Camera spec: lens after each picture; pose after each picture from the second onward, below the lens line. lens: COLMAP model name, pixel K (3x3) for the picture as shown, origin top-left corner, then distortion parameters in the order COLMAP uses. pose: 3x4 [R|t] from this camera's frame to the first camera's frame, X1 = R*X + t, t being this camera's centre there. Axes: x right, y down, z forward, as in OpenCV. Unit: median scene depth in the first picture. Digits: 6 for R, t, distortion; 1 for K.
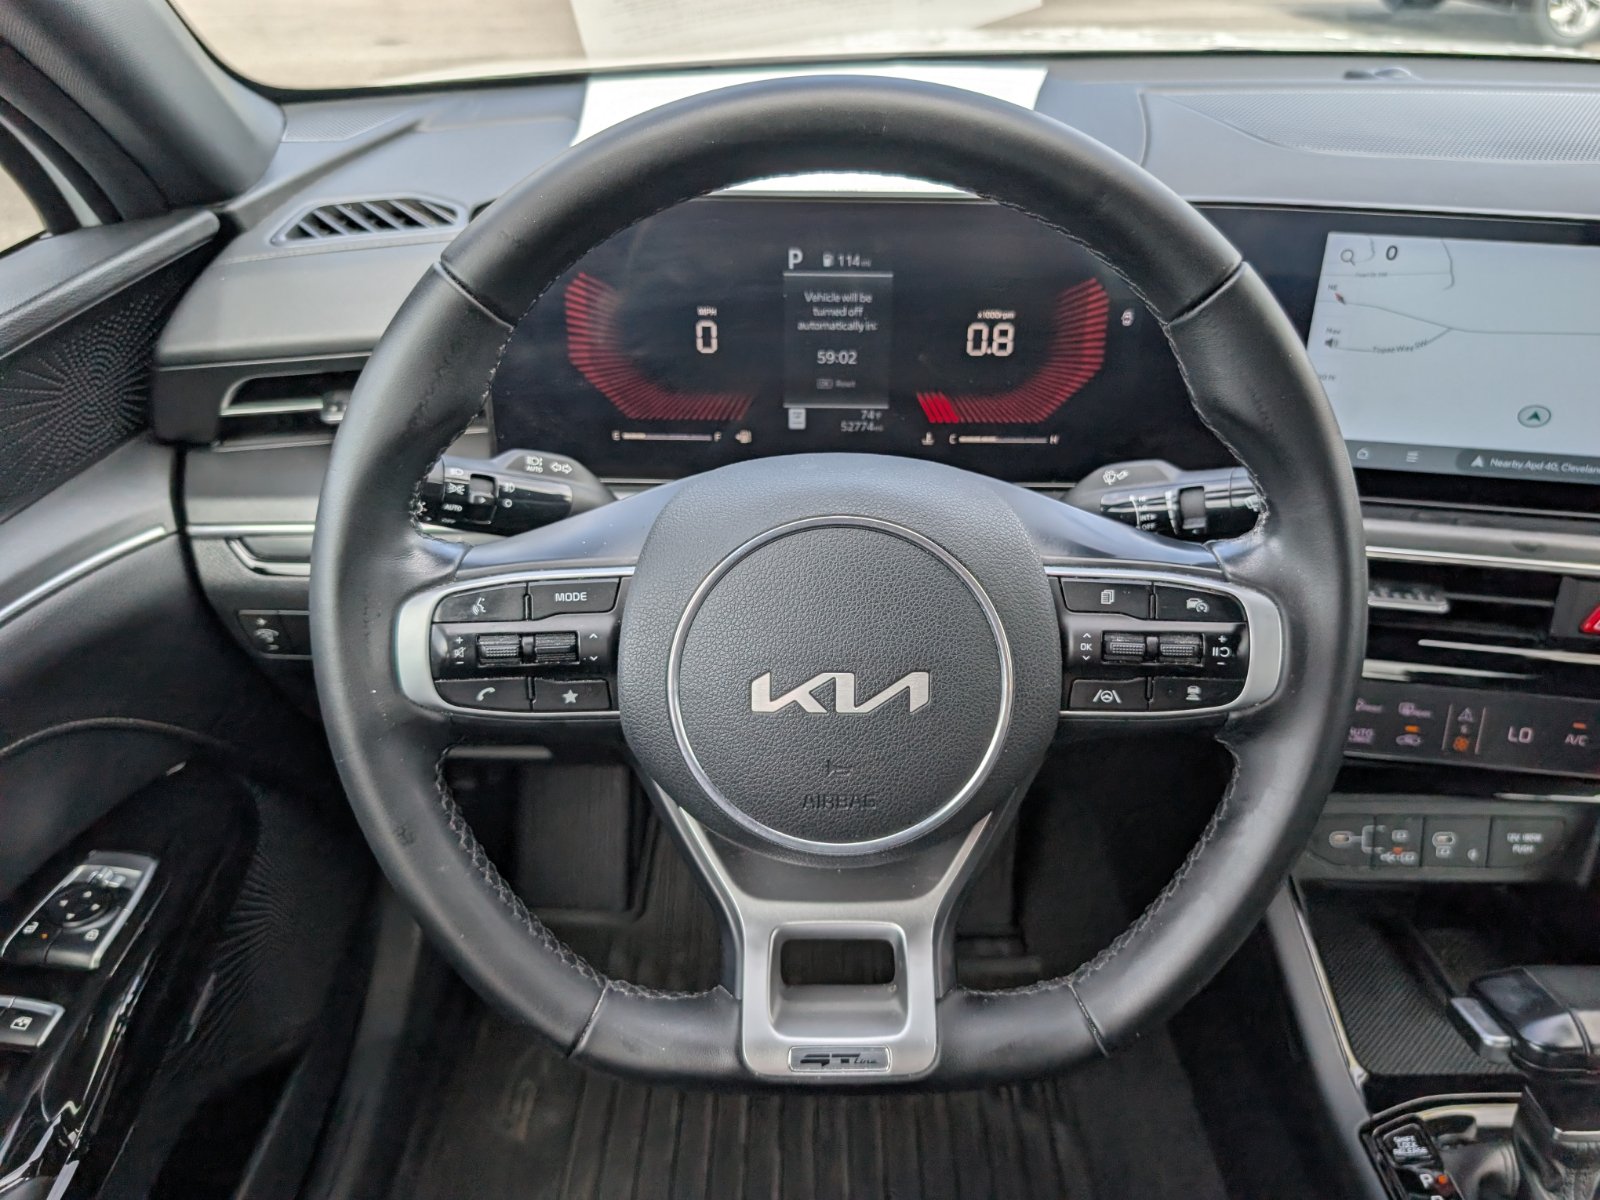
lens RADIAL K [[1233.5, 0, 800.0], [0, 1233.5, 600.0], [0, 0, 1]] dist [-0.003468, 0.000123]
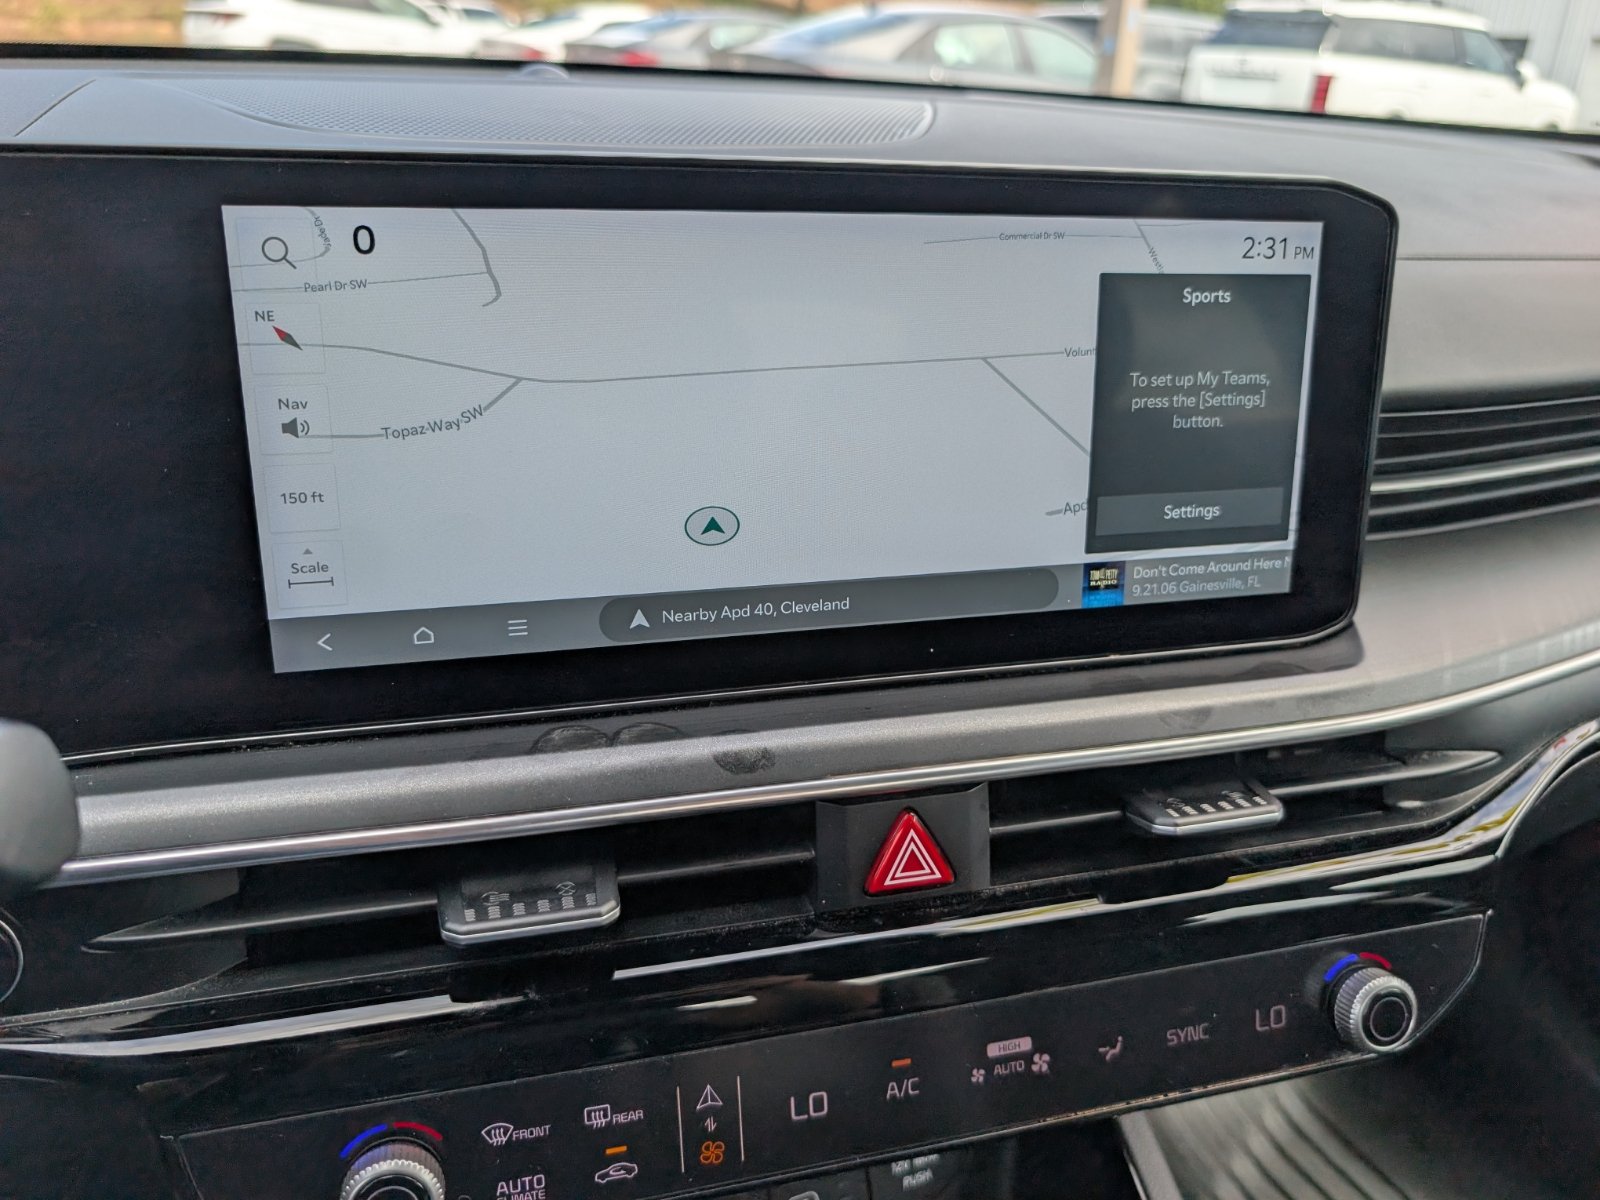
lens RADIAL K [[1186.1, 0, 800.0], [0, 1186.1, 600.0], [0, 0, 1]] dist [-0.007691, -0.002697]
pose [[0.914722, -0.138351, 0.379662, 0.431787], [0.191495, 0.975775, -0.105794, -0.053368], [-0.355828, 0.169476, 0.919056, 0.510442]]
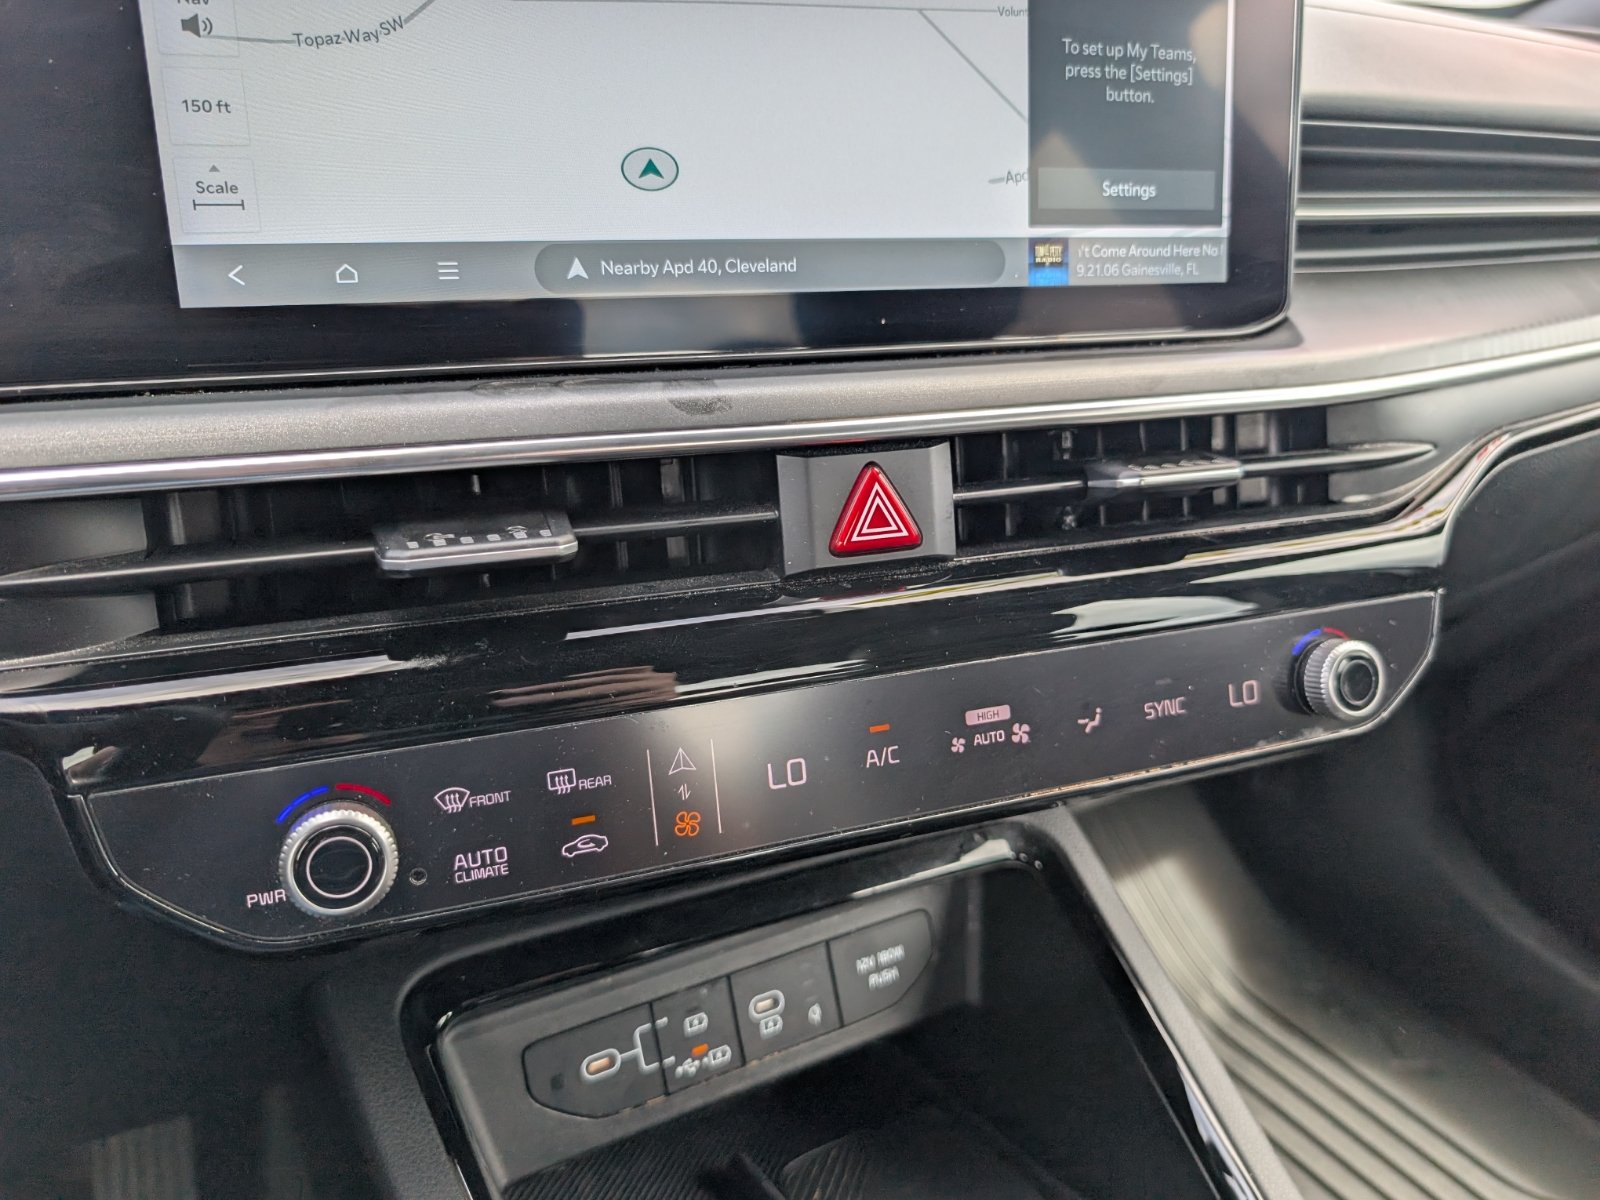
lens RADIAL K [[1186.1, 0, 800.0], [0, 1186.1, 600.0], [0, 0, 1]] dist [-0.007691, -0.002697]
pose [[0.866473, -0.169935, 0.469411, 0.388171], [0.255873, 0.958556, -0.125295, 0.107557], [-0.428665, 0.228675, 0.874045, 0.580129]]
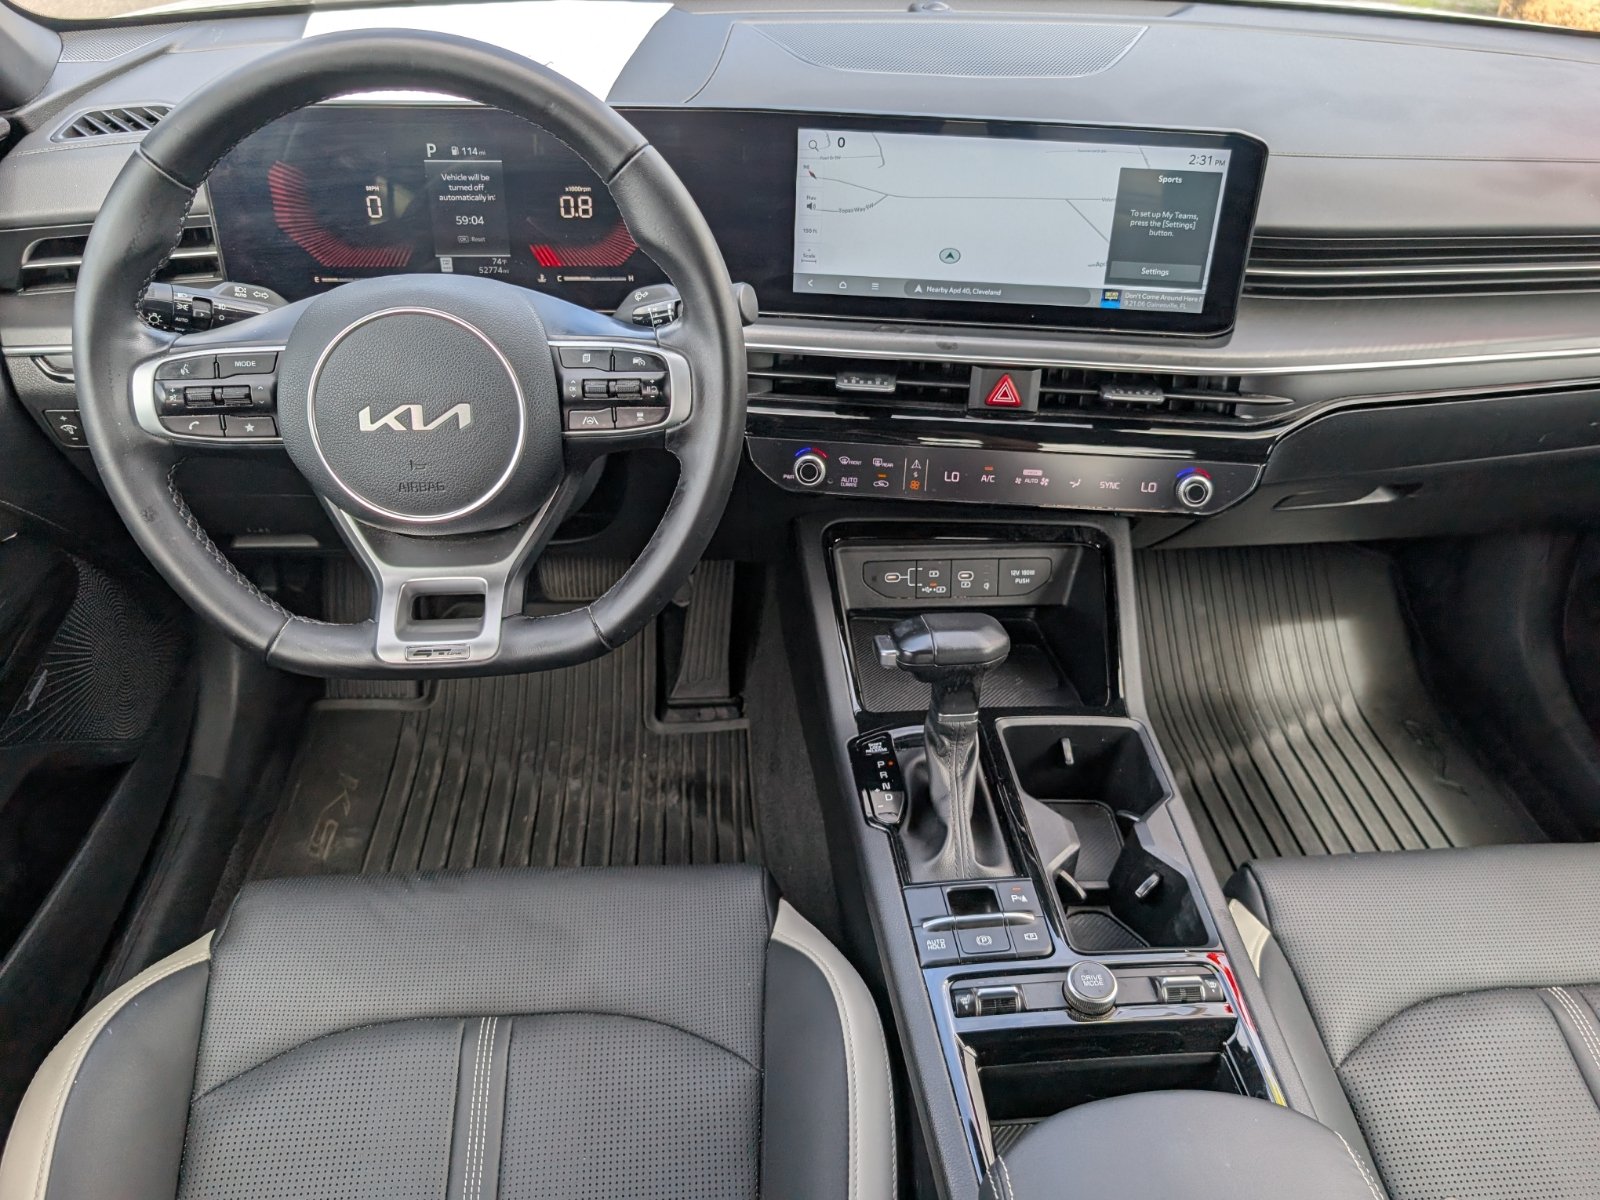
lens RADIAL K [[1253.0, 0, 803.7], [0, 1253.0, 612.8], [0, 0, 1]] dist [0.008746, -0.002592]
pose [[0.997143, -0.032461, 0.068208, 0.309482], [0.027569, 0.997061, 0.071484, 0.166710], [-0.070328, -0.069399, 0.995107, -0.516226]]
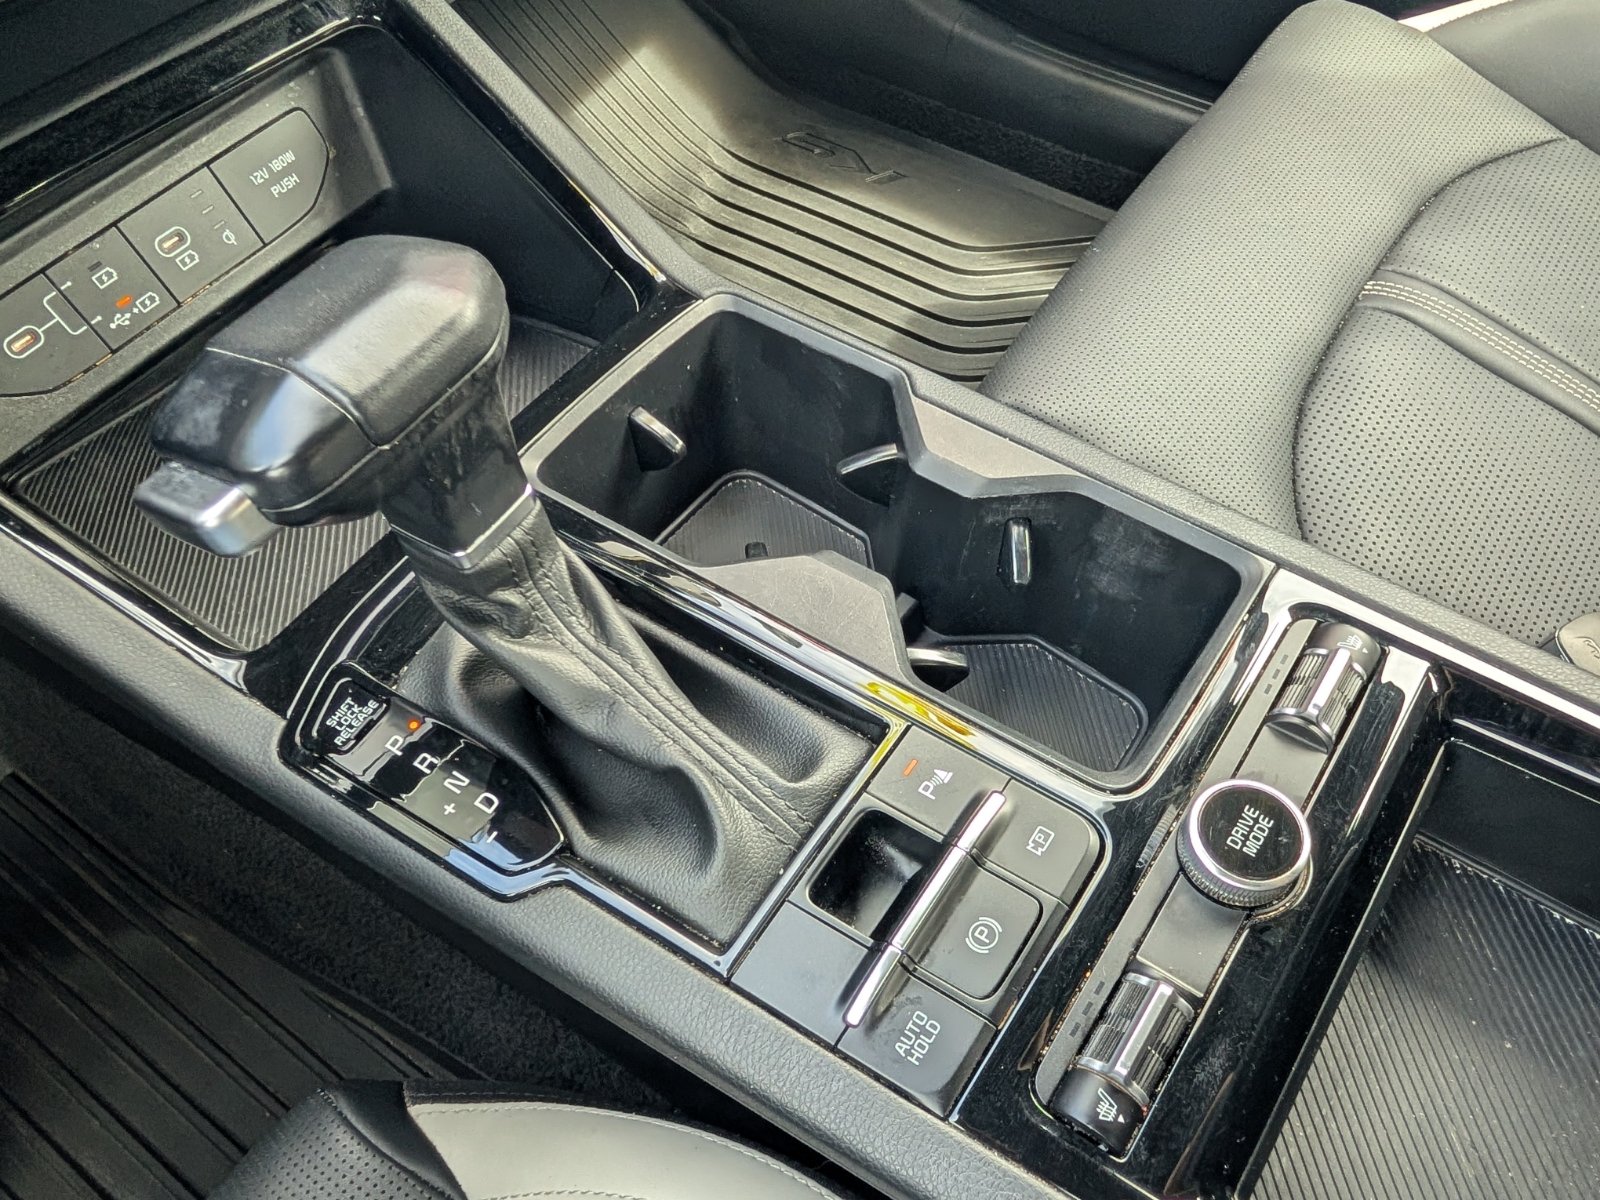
lens RADIAL K [[1137.3, 0, 805.0], [0, 1137.3, 669.8], [0, 0, 1]] dist [-0.001963, 0.004923]
pose [[0.576541, -0.708548, 0.406892, 0.418354], [0.473365, 0.695556, 0.540488, 0.238534], [-0.665978, -0.119005, 0.736418, 0.461065]]
